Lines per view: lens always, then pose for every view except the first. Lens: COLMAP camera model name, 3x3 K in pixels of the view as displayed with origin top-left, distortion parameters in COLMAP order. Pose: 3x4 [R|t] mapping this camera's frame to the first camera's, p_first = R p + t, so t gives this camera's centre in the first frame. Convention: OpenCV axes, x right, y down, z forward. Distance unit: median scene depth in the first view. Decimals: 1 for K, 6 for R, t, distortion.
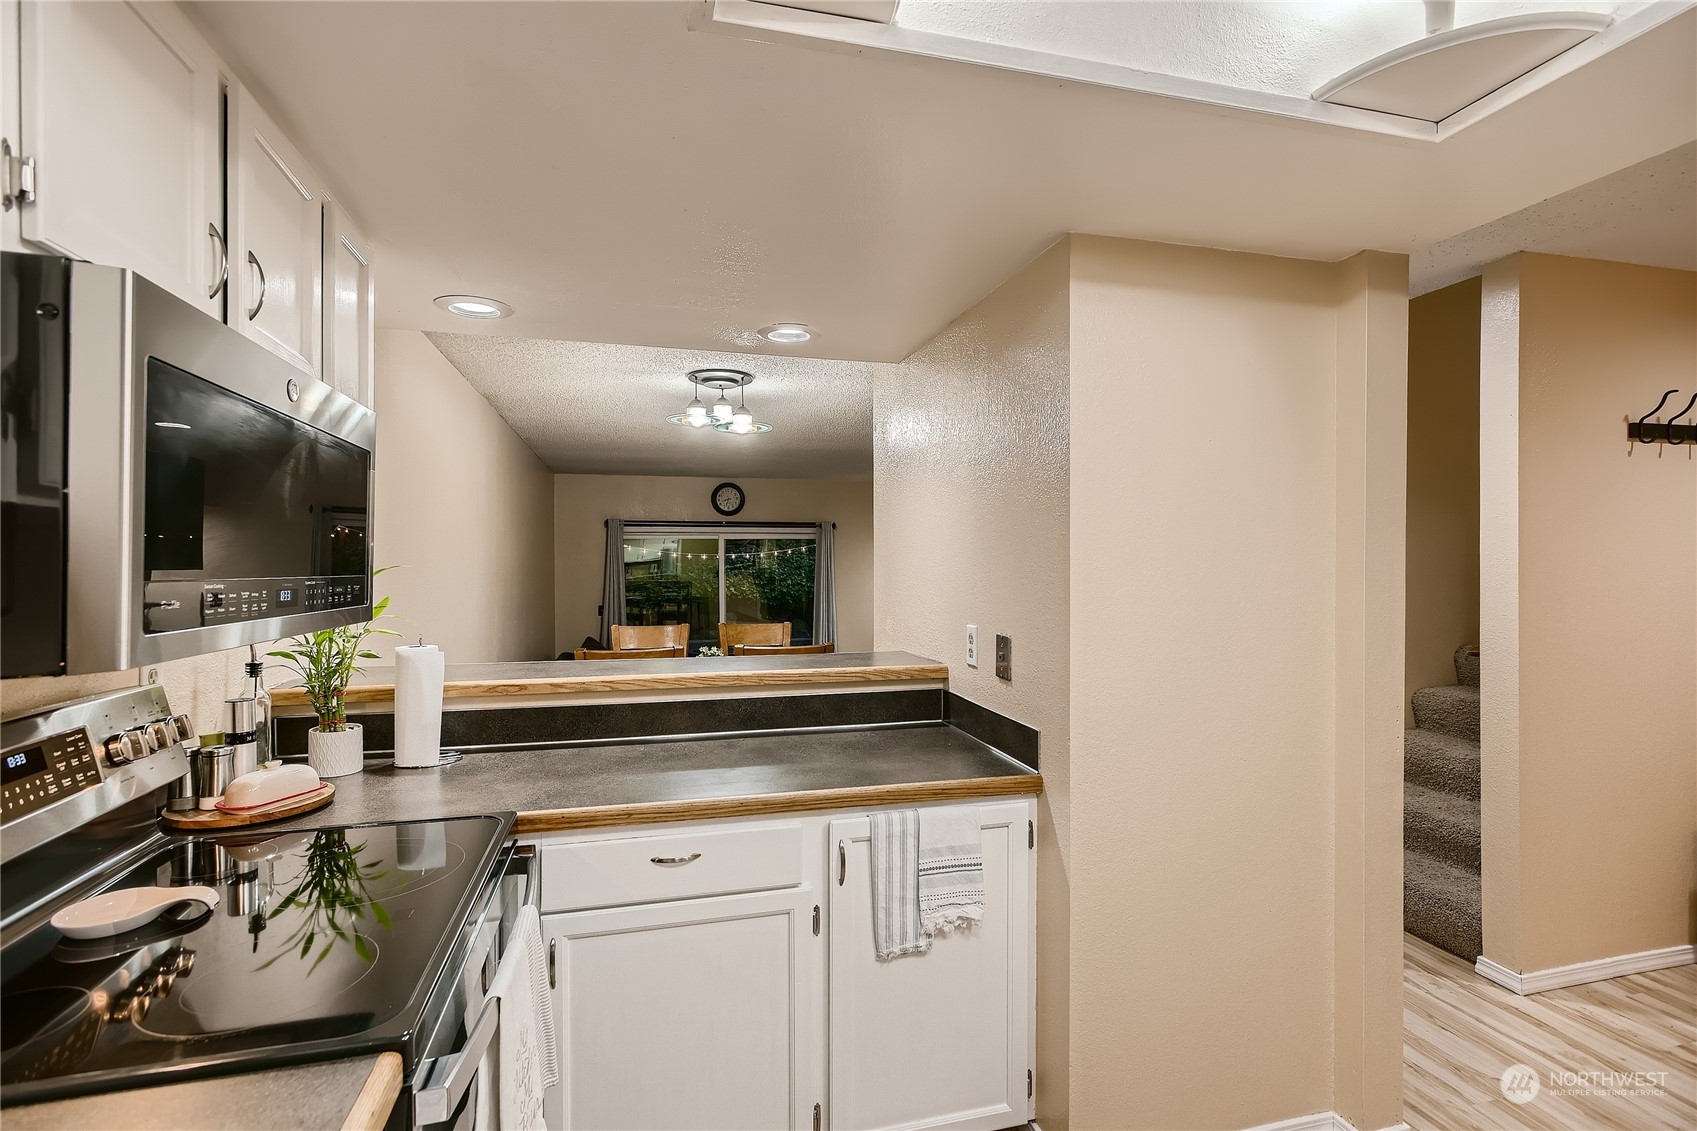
lens RADIAL K [[789.5, 0, 854.2], [0, 789.5, 570.3], [0, 0, 1]] dist [0.002792, 0.000835]
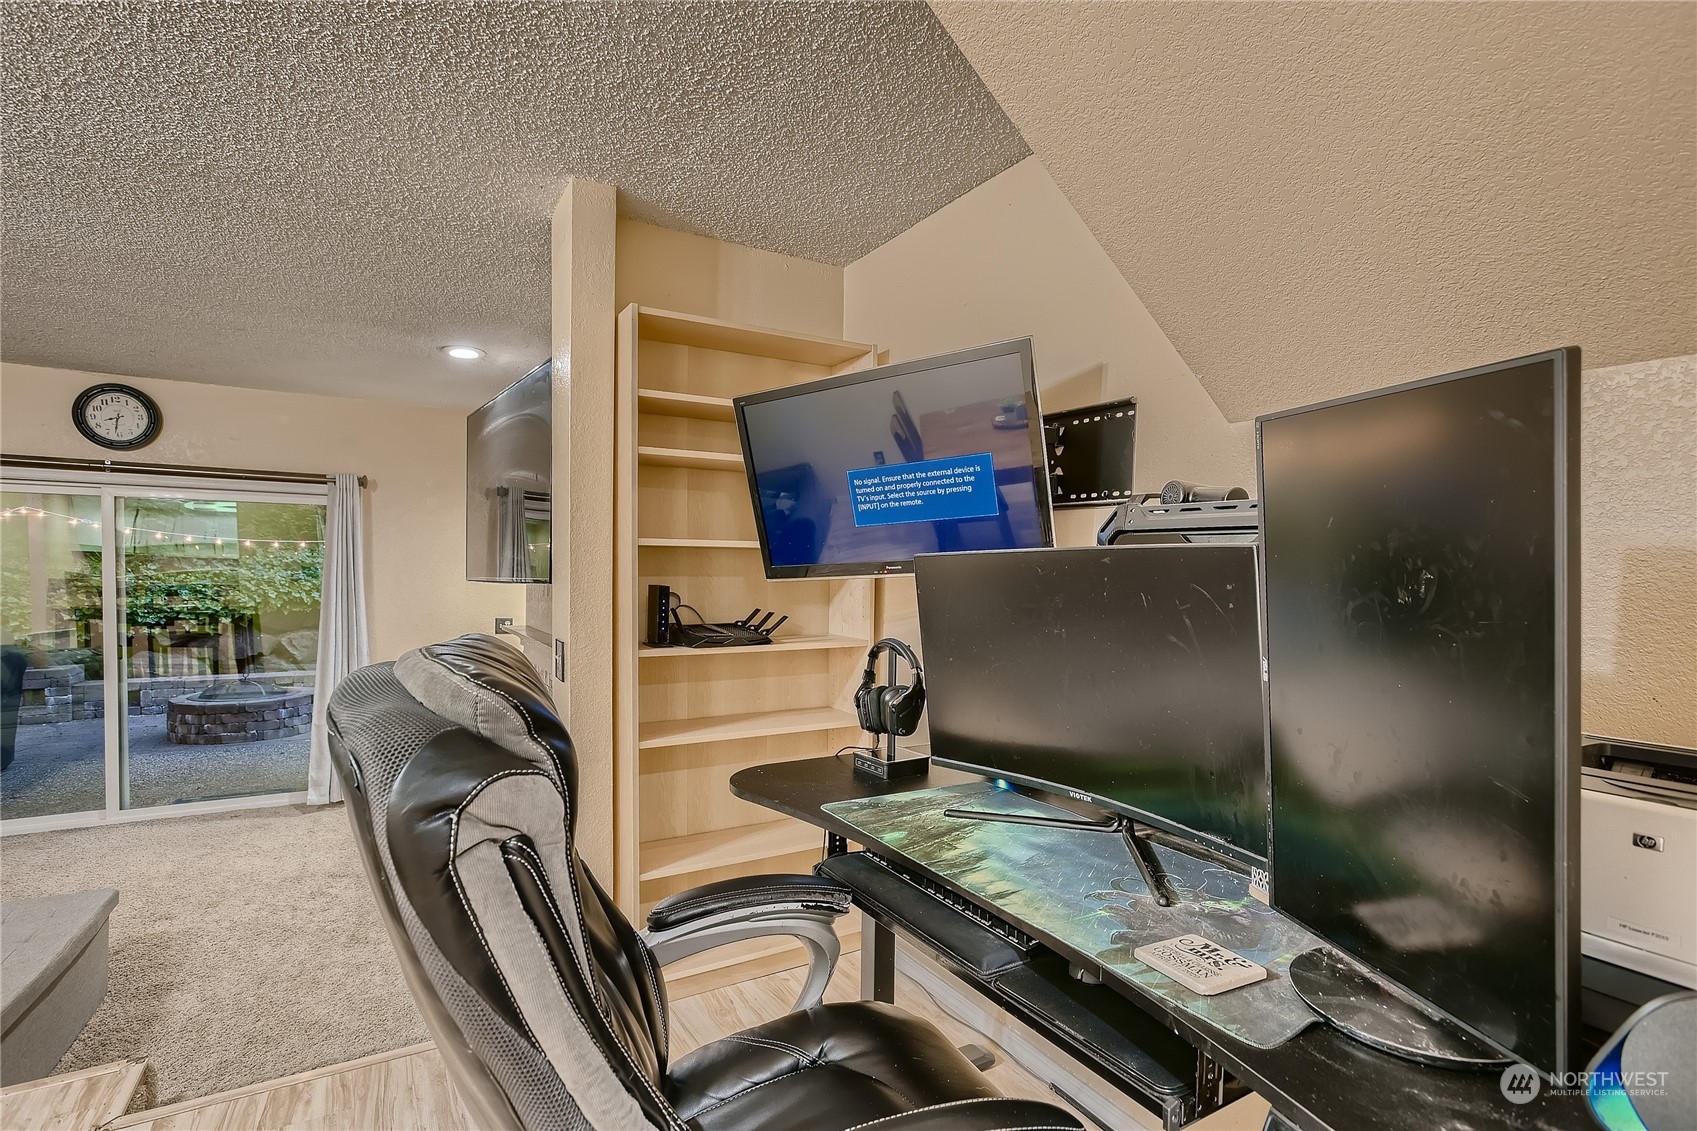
lens RADIAL K [[820.6, 0, 846.0], [0, 820.6, 595.7], [0, 0, 1]] dist [-0.000641, 0.006741]
pose [[0.965729, 0.011487, 0.259299, 0.152660], [-0.017471, 0.999631, 0.020785, 0.004559], [-0.258964, -0.024602, 0.965573, 0.370179]]
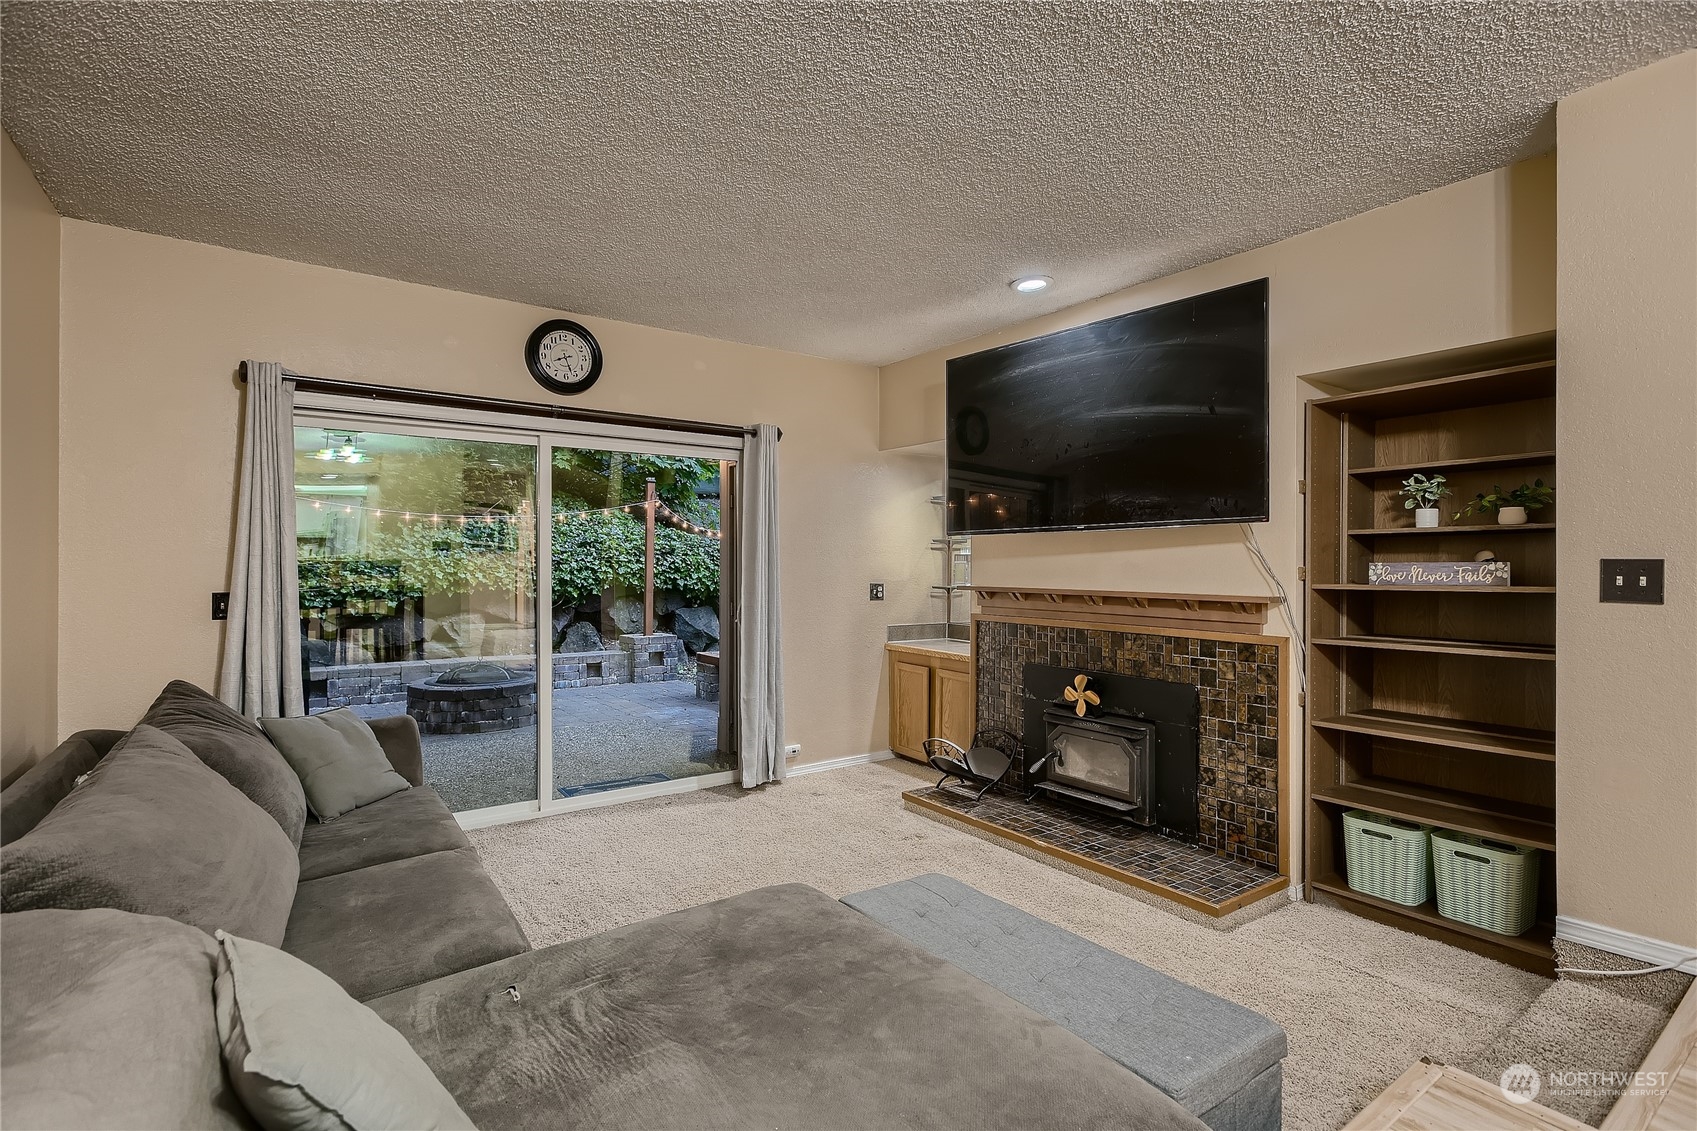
lens RADIAL K [[799.2, 0, 848.5], [0, 799.2, 565.5], [0, 0, 1]] dist [-0.001584, 0.000657]
pose [[0.936856, 0.006091, 0.349662, -0.165755], [-0.004127, 0.999971, -0.006361, 0.030679], [-0.349690, 0.004516, 0.936854, 0.515832]]
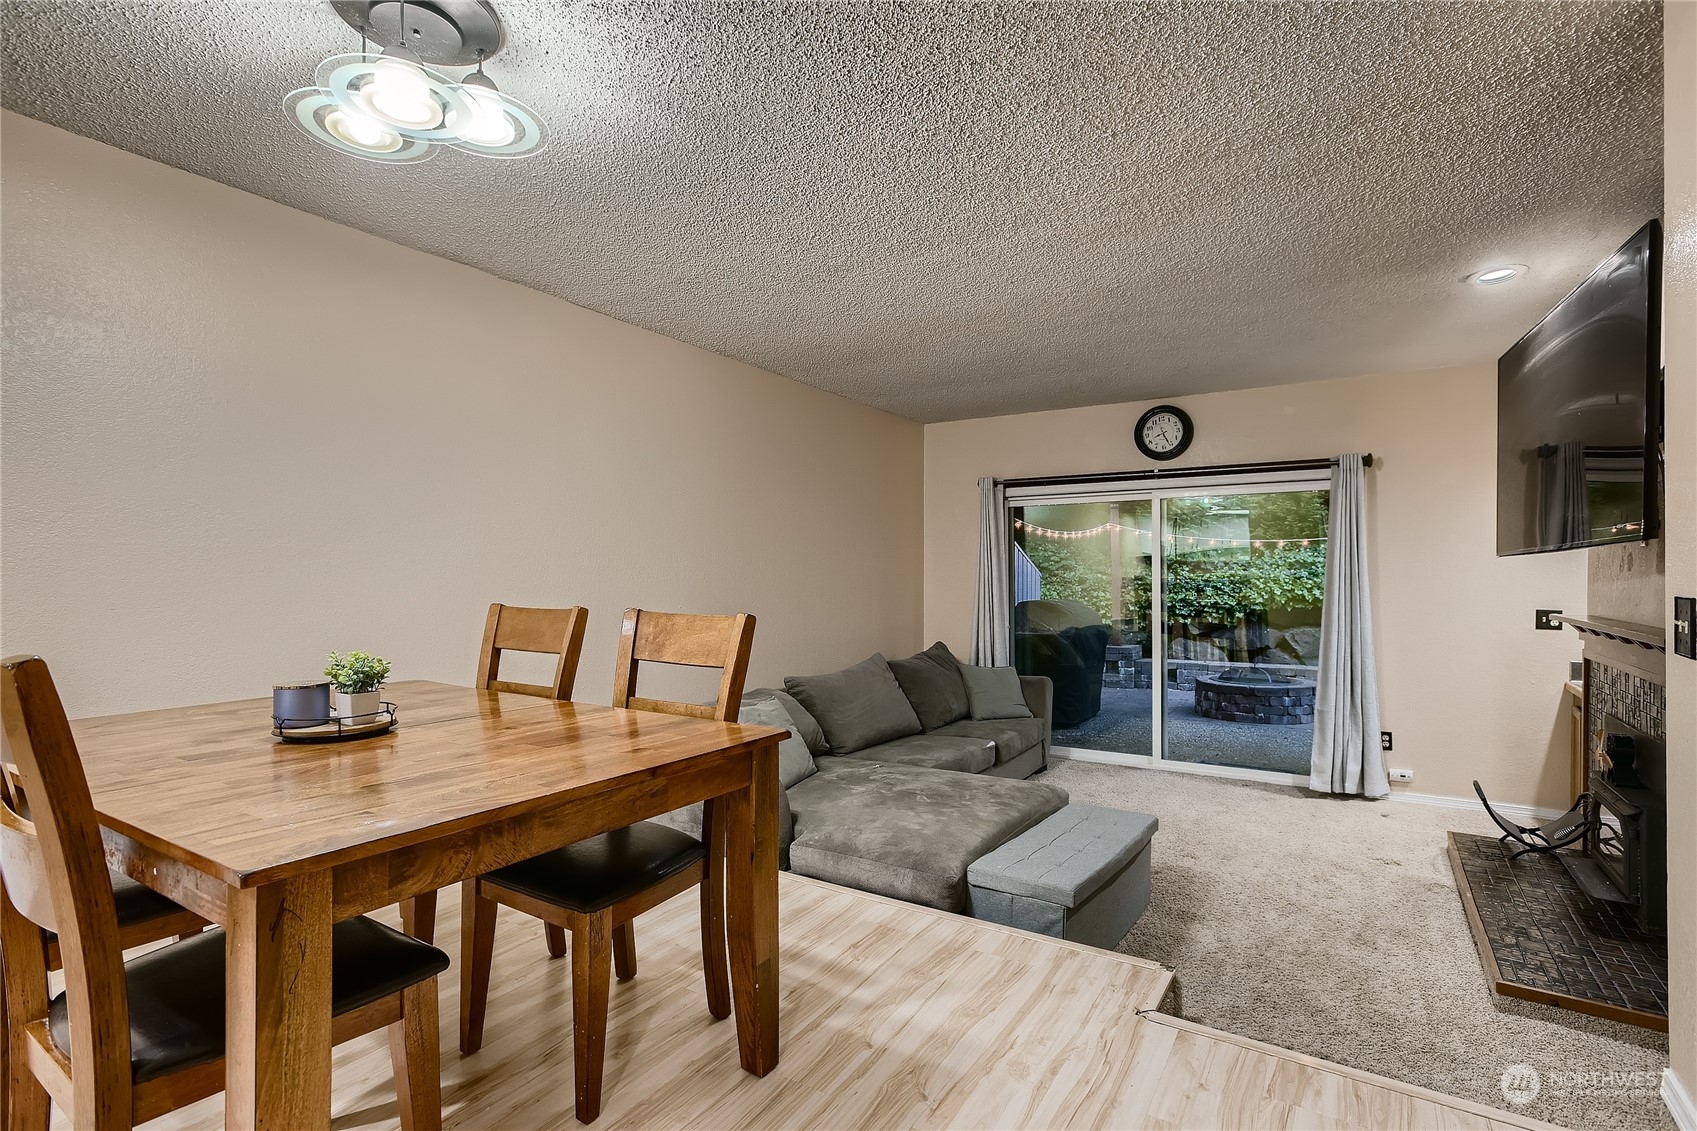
lens RADIAL K [[808.5, 0, 855.5], [0, 808.5, 580.5], [0, 0, 1]] dist [0.000637, 0.001339]
pose [[0.676415, 0.007573, -0.736482, 0.140061], [-0.007656, 0.999965, 0.003251, 0.023567], [0.736481, 0.003439, 0.676450, 0.401940]]
